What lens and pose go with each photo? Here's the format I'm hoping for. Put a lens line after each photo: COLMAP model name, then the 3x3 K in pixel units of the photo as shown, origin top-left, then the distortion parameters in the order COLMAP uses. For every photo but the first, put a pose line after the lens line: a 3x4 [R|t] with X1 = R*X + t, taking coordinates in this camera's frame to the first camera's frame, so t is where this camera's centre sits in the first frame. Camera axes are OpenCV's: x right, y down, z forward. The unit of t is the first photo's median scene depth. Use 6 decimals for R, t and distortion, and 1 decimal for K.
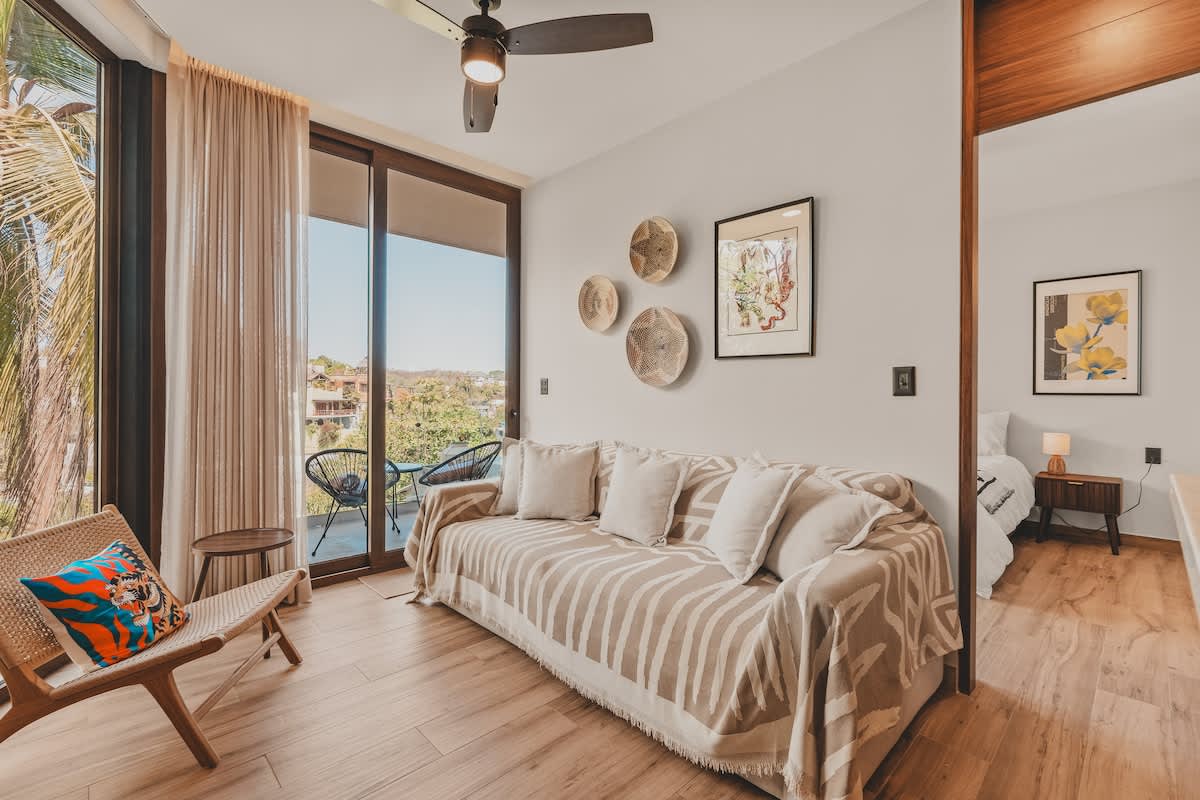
lens RADIAL K [[528.2, 0, 601.5], [0, 528.2, 394.8], [0, 0, 1]] dist [-0.003414, -0.000883]
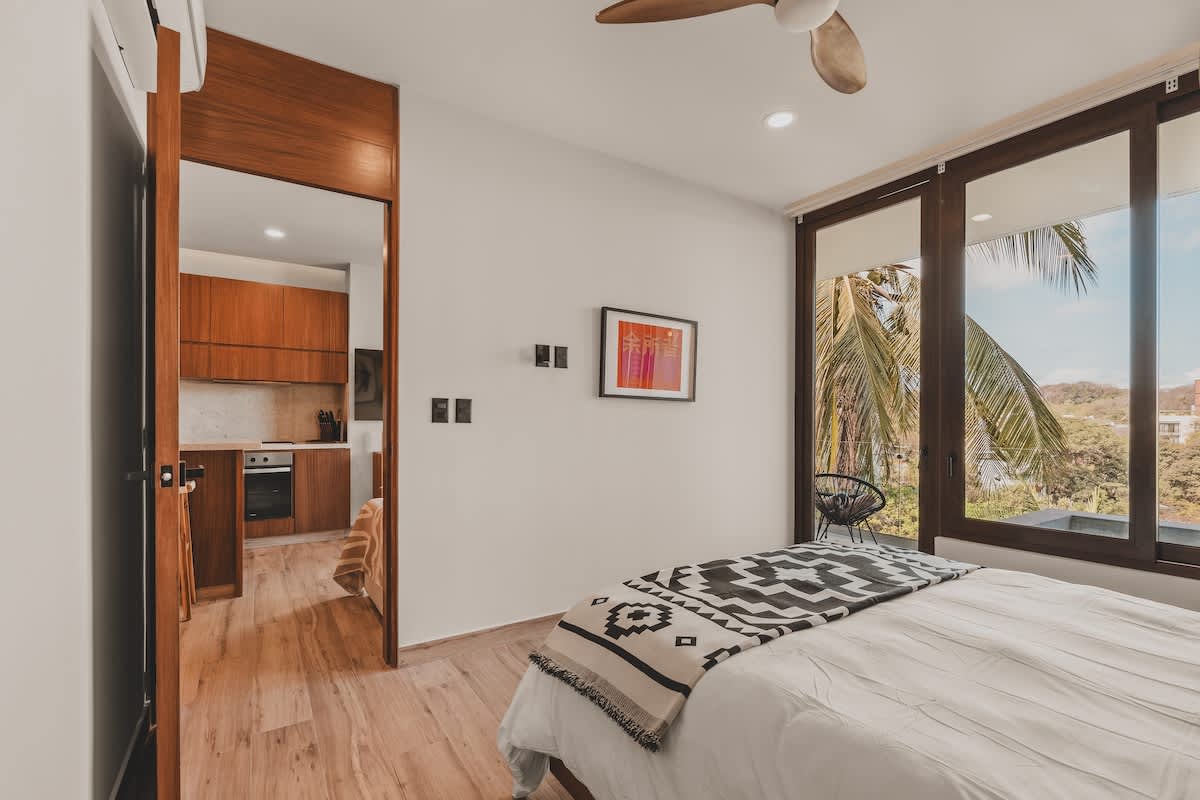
lens RADIAL K [[533.8, 0, 603.5], [0, 533.8, 421.0], [0, 0, 1]] dist [-0.003696, -0.000996]
pose [[-0.189431, -0.003986, -0.981886, 1.243237], [-0.006038, 0.999978, -0.002894, -0.001633], [0.981876, 0.005380, -0.189450, 1.173935]]
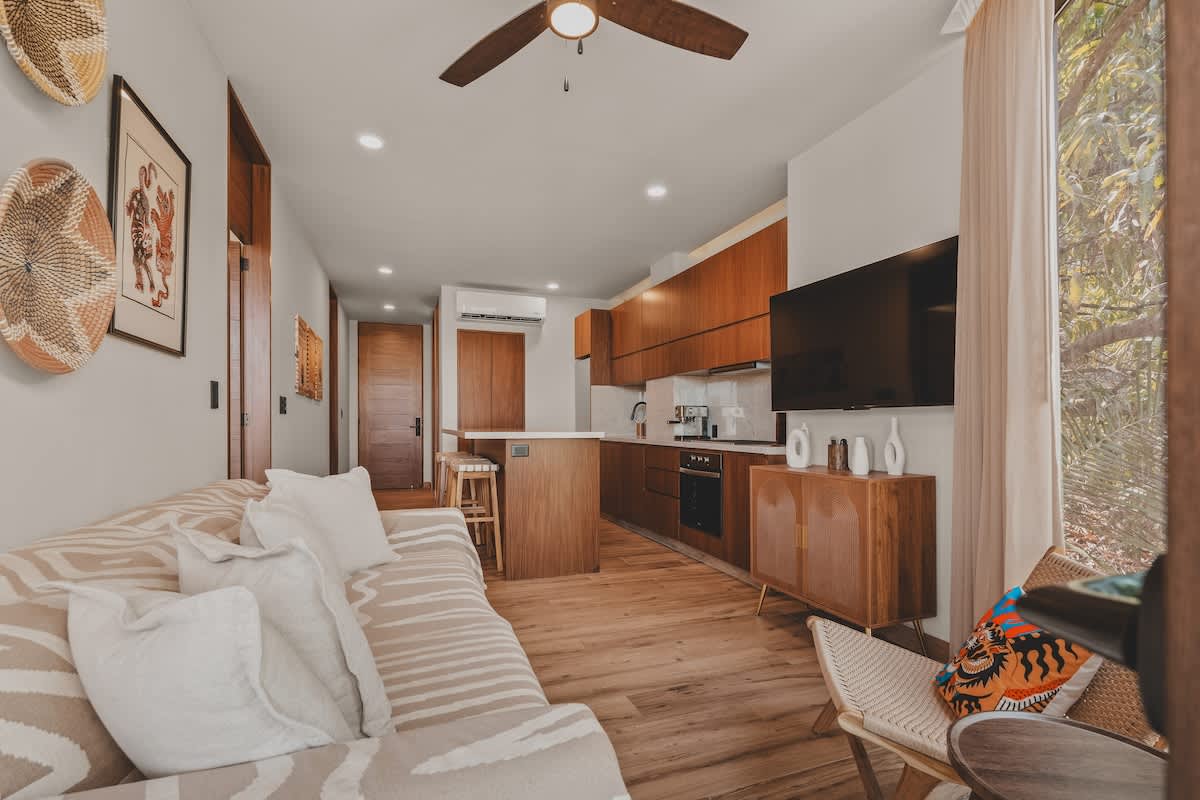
lens RADIAL K [[529.9, 0, 600.5], [0, 529.9, 423.4], [0, 0, 1]] dist [-0.000244, -0.000078]
pose [[-0.917238, -0.004601, 0.398312, -0.409009], [-0.003028, 0.999985, 0.004578, 0.017948], [-0.398327, 0.002993, -0.917238, 1.195455]]
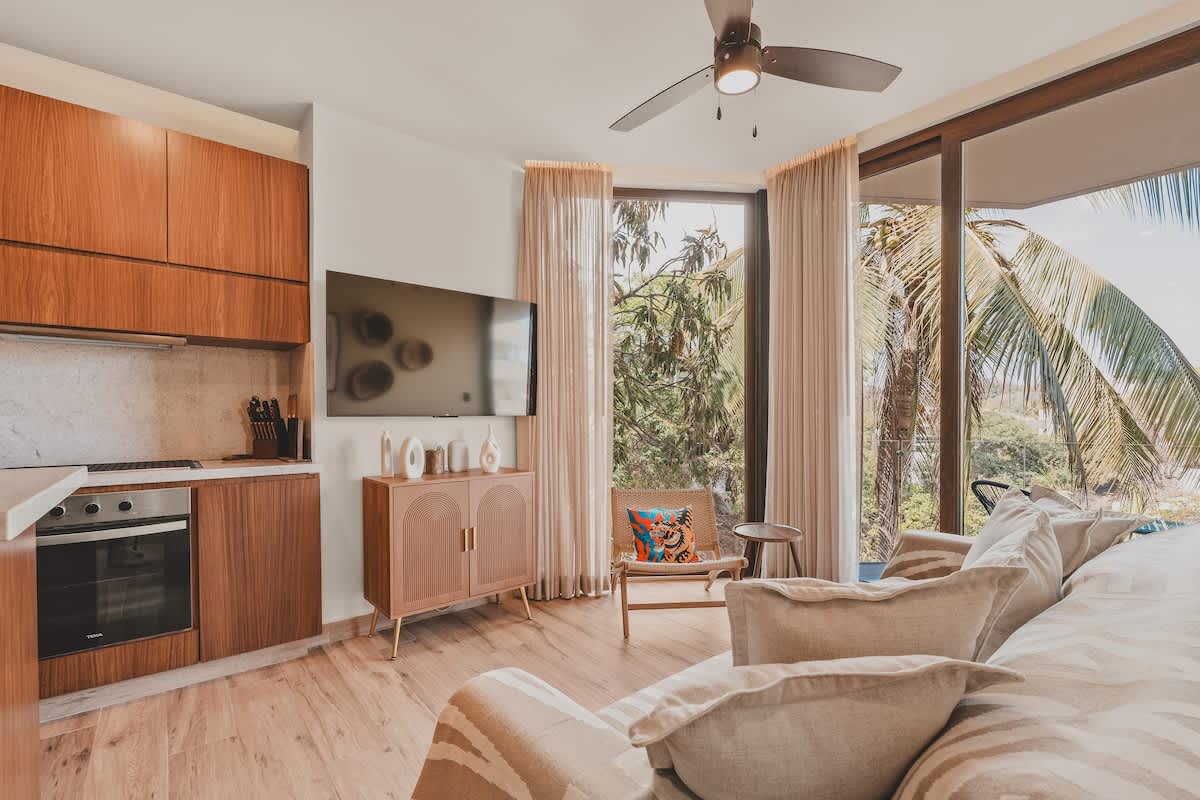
lens RADIAL K [[533.8, 0, 603.5], [0, 533.8, 421.0], [0, 0, 1]] dist [-0.003696, -0.000996]
pose [[-0.077637, 0.003372, -0.996976, 0.522367], [0.001667, 0.999993, 0.003252, 0.001655], [0.996980, -0.001410, -0.077642, 0.566808]]
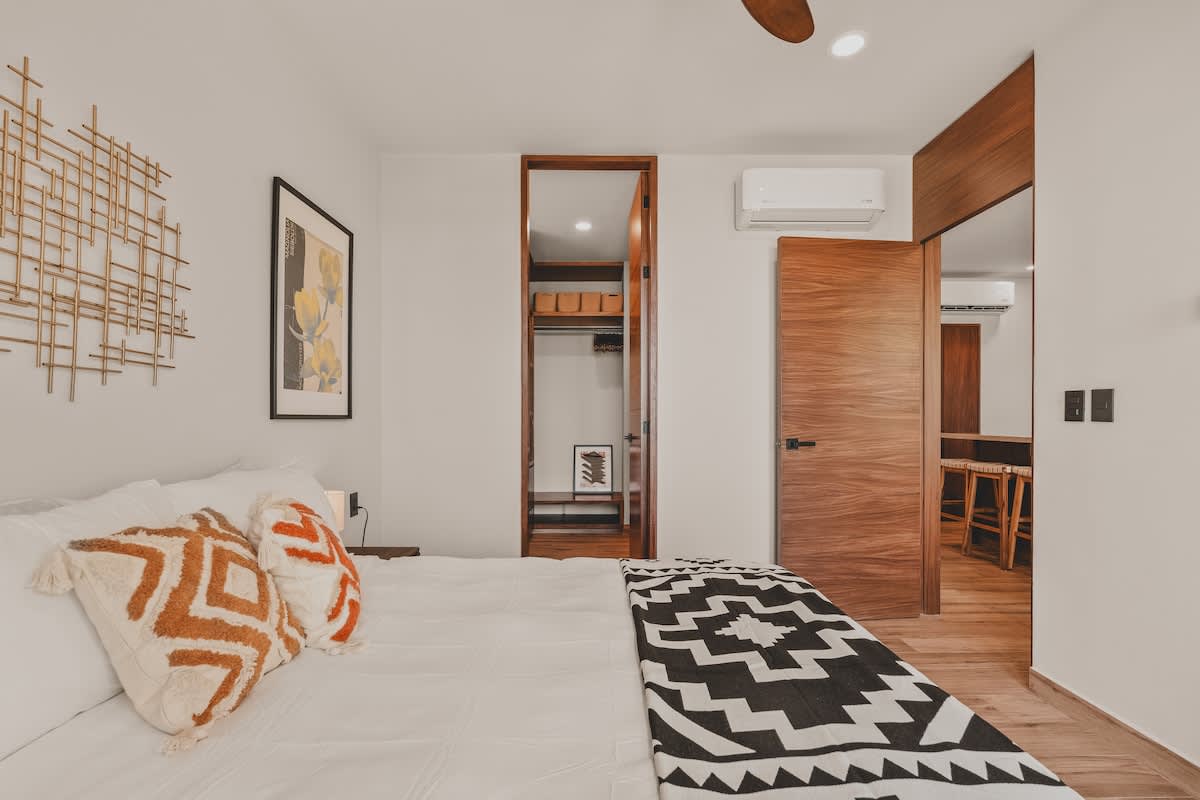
lens RADIAL K [[531.0, 0, 602.2], [0, 531.0, 417.1], [0, 0, 1]] dist [0.000591, 0.000005]
pose [[-0.721871, -0.003627, 0.692019, 0.416642], [-0.003465, 0.999993, 0.001626, -0.004392], [-0.692019, -0.001224, -0.721878, 1.665038]]
